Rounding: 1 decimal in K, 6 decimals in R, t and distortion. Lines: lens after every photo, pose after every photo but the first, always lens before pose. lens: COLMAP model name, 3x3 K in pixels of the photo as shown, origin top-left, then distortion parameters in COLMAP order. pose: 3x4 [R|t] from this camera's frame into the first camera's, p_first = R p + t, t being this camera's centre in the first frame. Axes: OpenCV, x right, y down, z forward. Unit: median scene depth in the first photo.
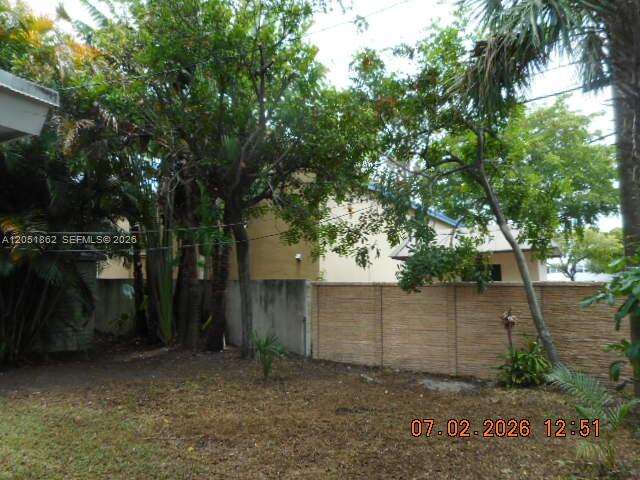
lens RADIAL K [[472.0, 0, 311.3], [0, 472.0, 244.2], [0, 0, 1]] dist [-0.014056, 0.003262]
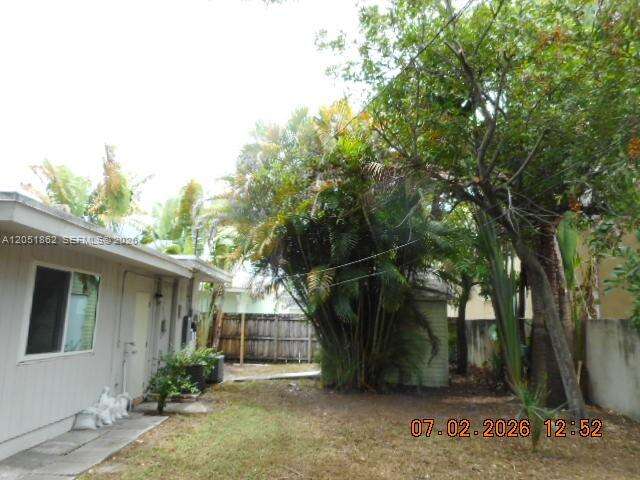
lens RADIAL K [[474.6, 0, 323.0], [0, 474.6, 255.1], [0, 0, 1]] dist [0.049137, -0.002151]
pose [[0.506329, -0.115298, -0.854598, 0.379418], [0.060044, 0.993330, -0.098441, 0.030157], [0.860248, -0.001470, 0.509874, 0.290943]]
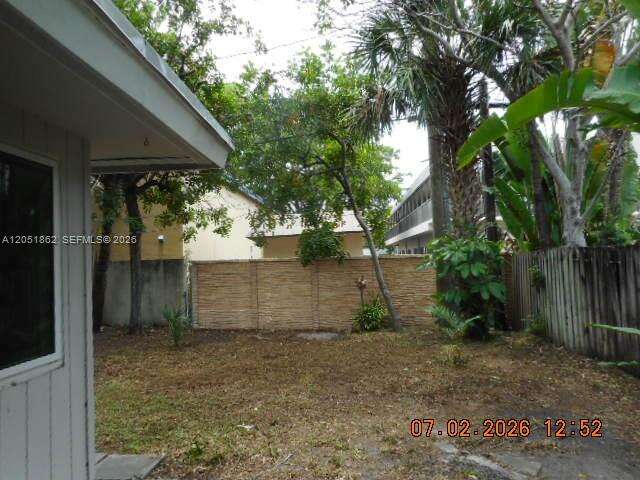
lens RADIAL K [[474.6, 0, 311.5], [0, 474.6, 242.9], [0, 0, 1]] dist [-0.006171, 0.001545]
pose [[0.898683, -0.012023, 0.438435, -0.266323], [-0.007183, 0.999087, 0.042122, -0.013145], [-0.438541, -0.041004, 0.897775, -0.145971]]
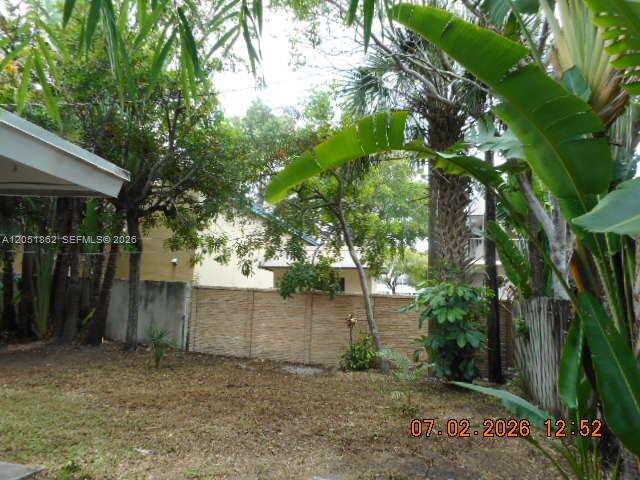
lens RADIAL K [[473.1, 0, 310.8], [0, 473.1, 245.1], [0, 0, 1]] dist [-0.034651, 0.000422]
pose [[0.943646, 0.074029, 0.322570, -0.118683], [-0.072523, 0.997227, -0.016702, -0.020950], [-0.322912, -0.007633, 0.946398, -0.202742]]
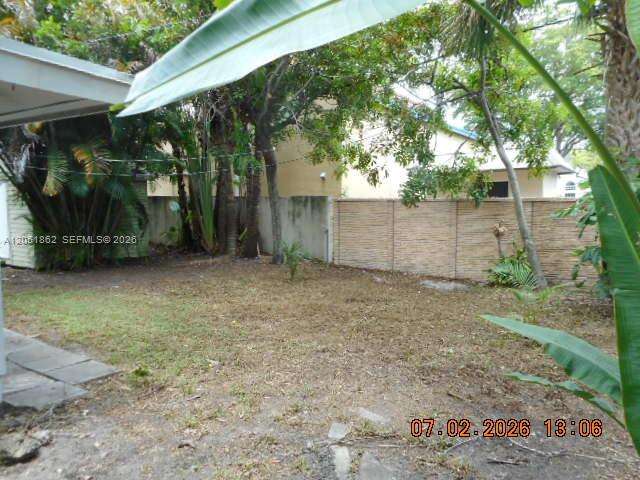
lens RADIAL K [[470.2, 0, 308.0], [0, 470.2, 241.2], [0, 0, 1]] dist [-0.010036, 0.007669]
pose [[0.996921, 0.003396, -0.078342, 0.033381], [0.010121, 0.985131, 0.171508, -0.014409], [0.077760, -0.171773, 0.982063, -0.148726]]
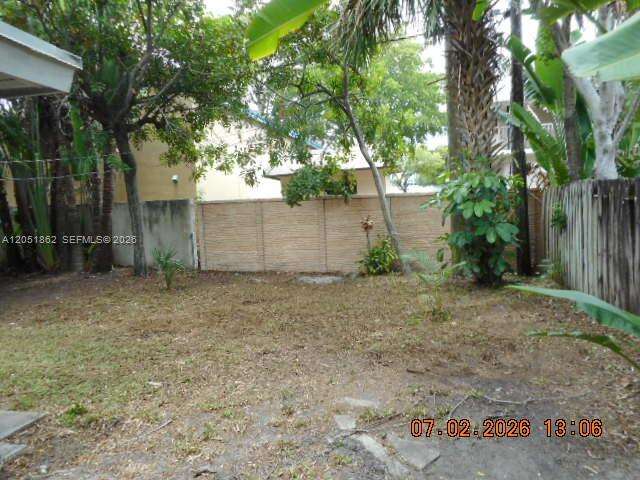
lens RADIAL K [[473.4, 0, 310.3], [0, 473.4, 243.5], [0, 0, 1]] dist [-0.001007, 0.003750]
pose [[0.950670, -0.066942, 0.302896, -0.097282], [0.014911, 0.985170, 0.170930, -0.007494], [-0.309847, -0.157981, 0.937570, -0.130458]]
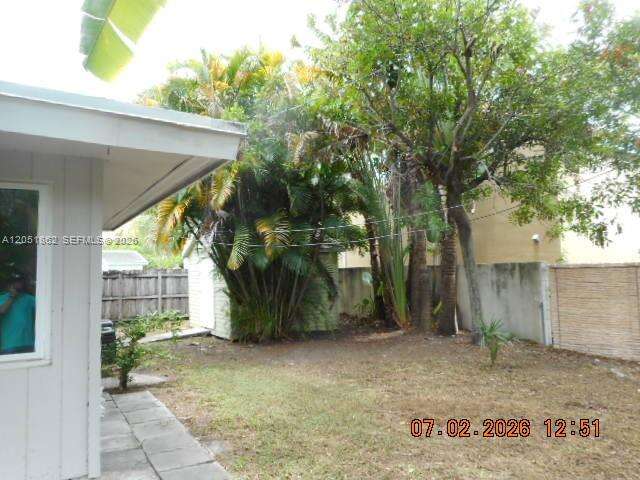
lens RADIAL K [[466.7, 0, 316.9], [0, 466.7, 241.1], [0, 0, 1]] dist [-0.003023, 0.001451]
pose [[0.871145, -0.057019, -0.487703, 0.062100], [0.067634, 0.997701, 0.004166, 0.000990], [0.486345, -0.036615, 0.873000, -0.006394]]
